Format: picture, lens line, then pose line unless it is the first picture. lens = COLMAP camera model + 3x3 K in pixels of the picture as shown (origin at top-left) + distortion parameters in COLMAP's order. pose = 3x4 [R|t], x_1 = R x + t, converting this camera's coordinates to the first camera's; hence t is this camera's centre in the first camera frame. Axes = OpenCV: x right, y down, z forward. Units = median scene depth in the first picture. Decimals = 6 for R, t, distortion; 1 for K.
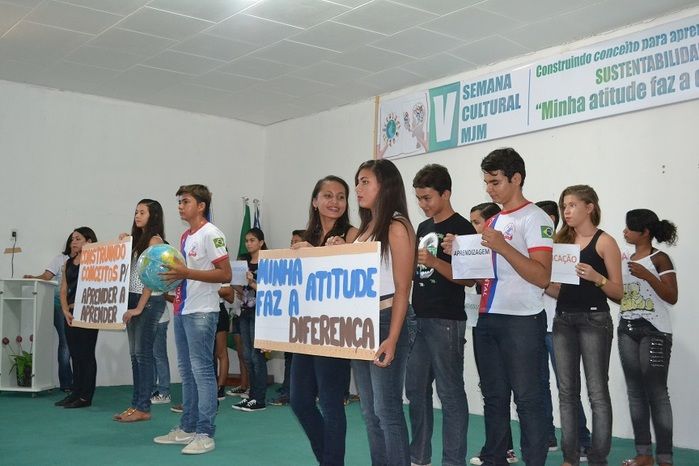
lens RADIAL K [[838.6, 0, 351.5], [0, 838.6, 232.9], [0, 0, 1]] dist [-0.054470, 0.000000]
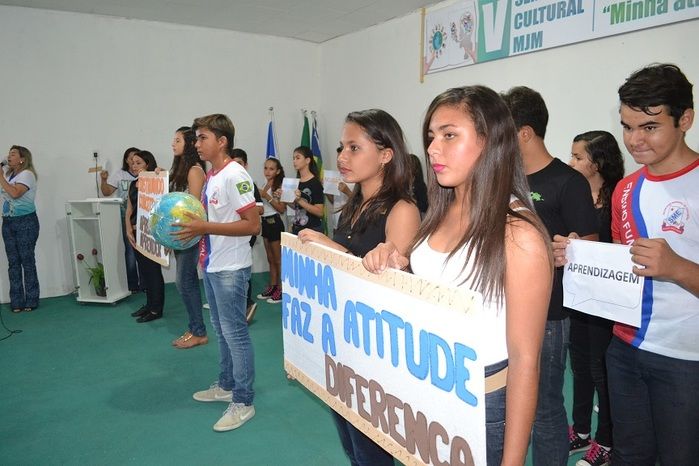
lens RADIAL K [[547.5, 0, 344.6], [0, 547.5, 236.8], [0, 0, 1]] dist [-0.104841, 0.025423]
pose [[0.995574, -0.010206, -0.093420, -0.007977], [0.029665, 0.977387, 0.209367, -0.038052], [0.089171, -0.211212, 0.973364, 0.367545]]
